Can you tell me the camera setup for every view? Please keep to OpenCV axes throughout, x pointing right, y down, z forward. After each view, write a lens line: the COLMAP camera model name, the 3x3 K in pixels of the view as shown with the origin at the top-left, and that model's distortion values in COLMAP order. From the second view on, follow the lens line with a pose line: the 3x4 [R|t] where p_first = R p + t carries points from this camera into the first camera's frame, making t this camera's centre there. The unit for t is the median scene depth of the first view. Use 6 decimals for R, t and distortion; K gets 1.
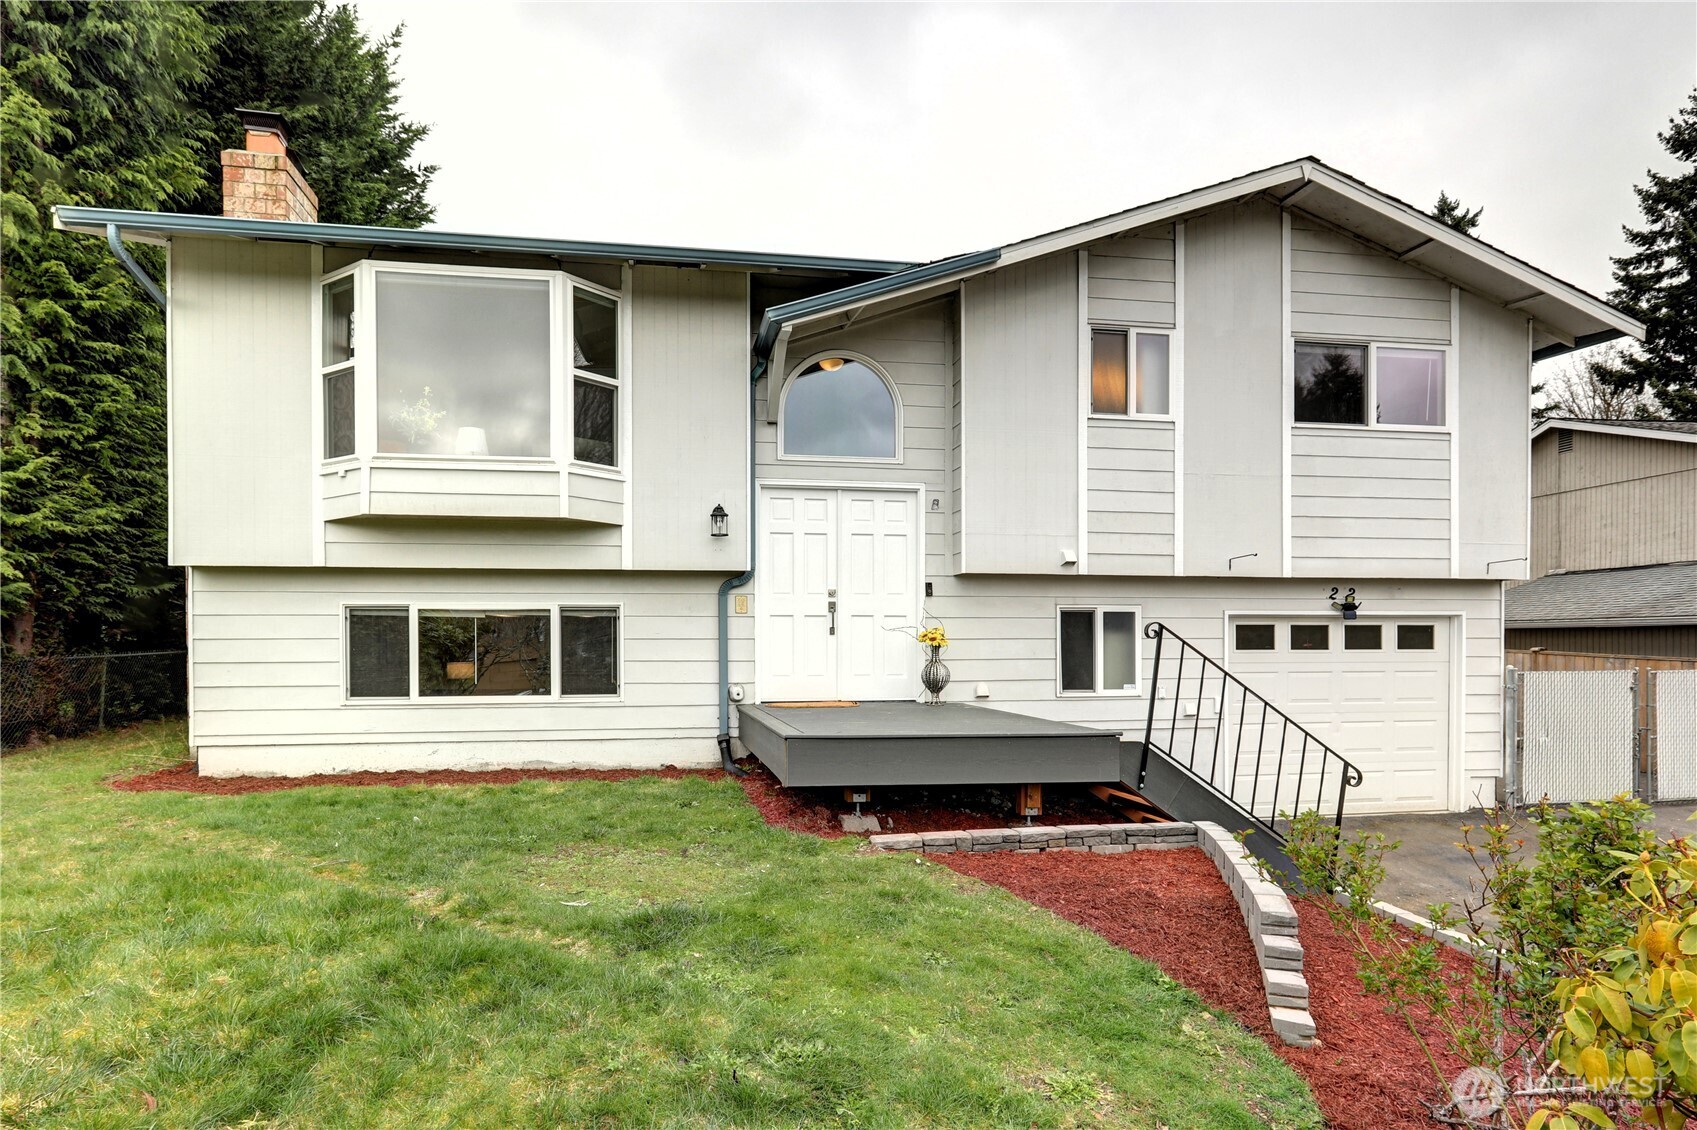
lens RADIAL K [[947.6, 0, 846.6], [0, 947.6, 635.7], [0, 0, 1]] dist [0.001191, 0.000130]
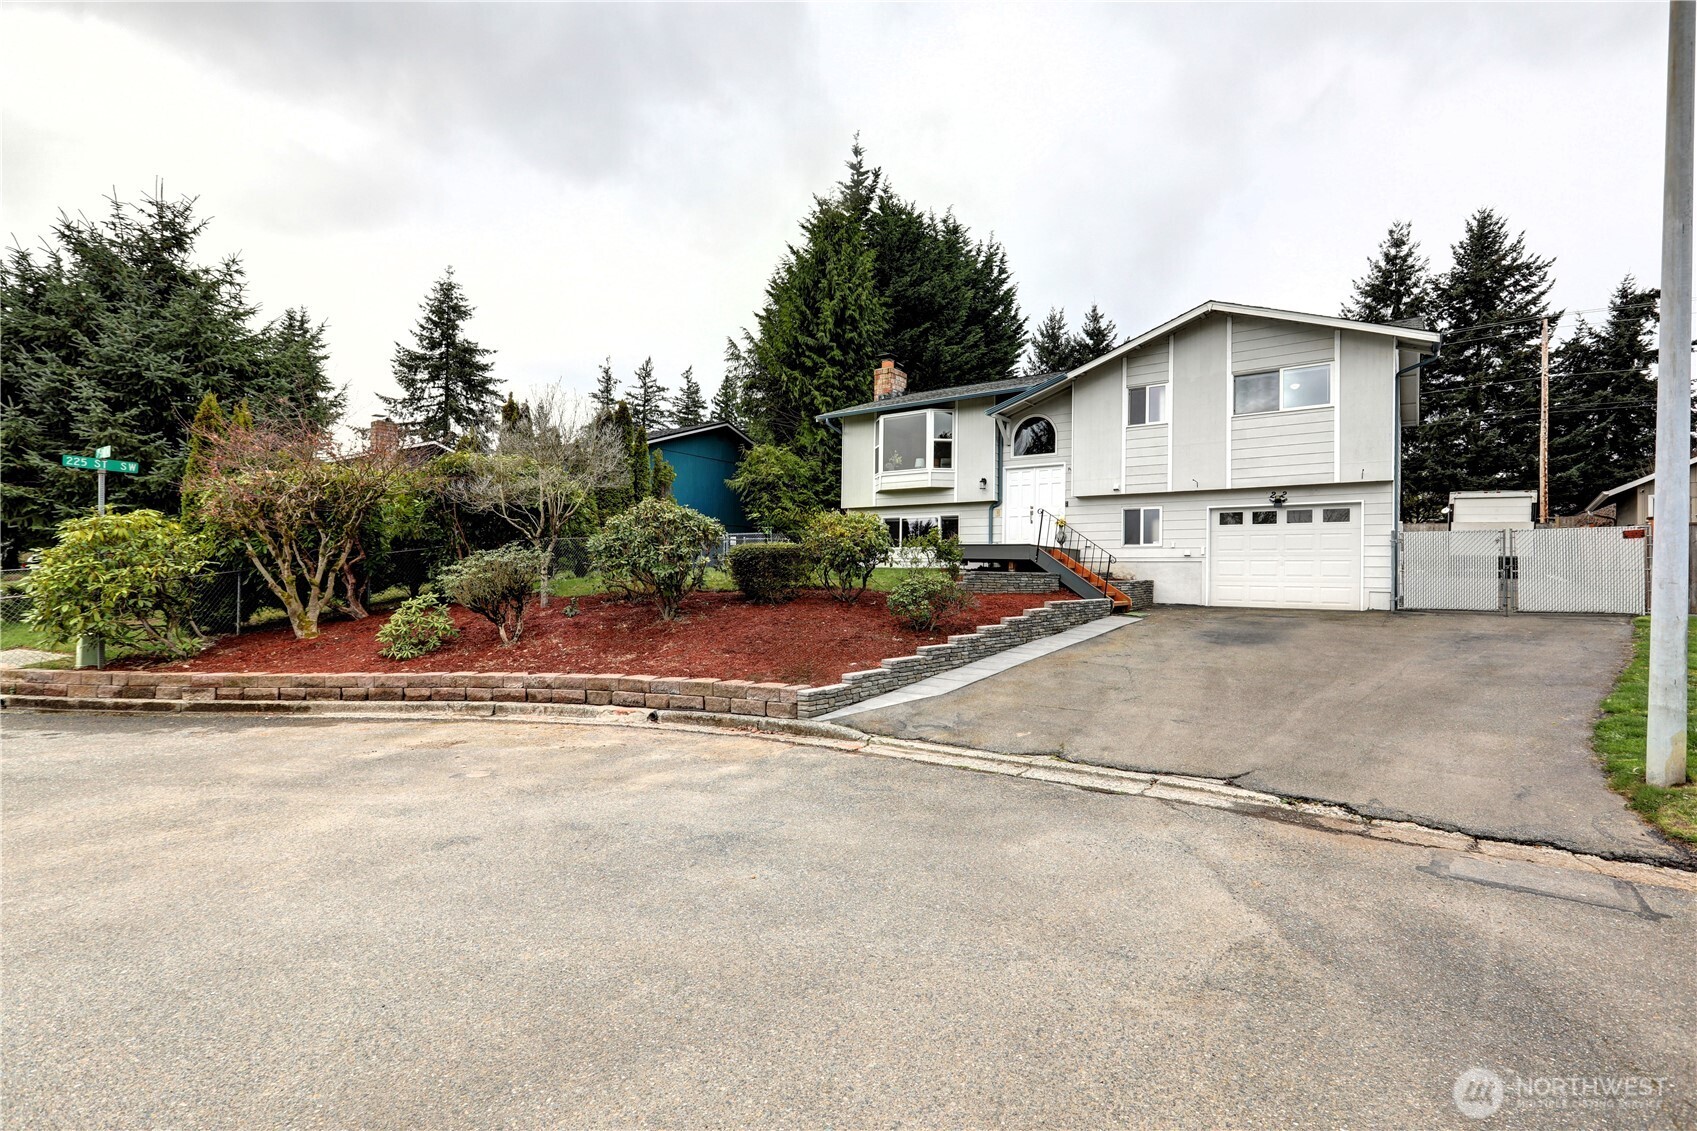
lens RADIAL K [[833.5, 0, 848.5], [0, 833.5, 565.5], [0, 0, 1]] dist [0.022497, 0.000367]
pose [[0.691954, -0.004110, -0.721930, 1.251316], [-0.012213, 0.999774, -0.017398, 0.155531], [0.721839, 0.020856, 0.691747, -0.915450]]
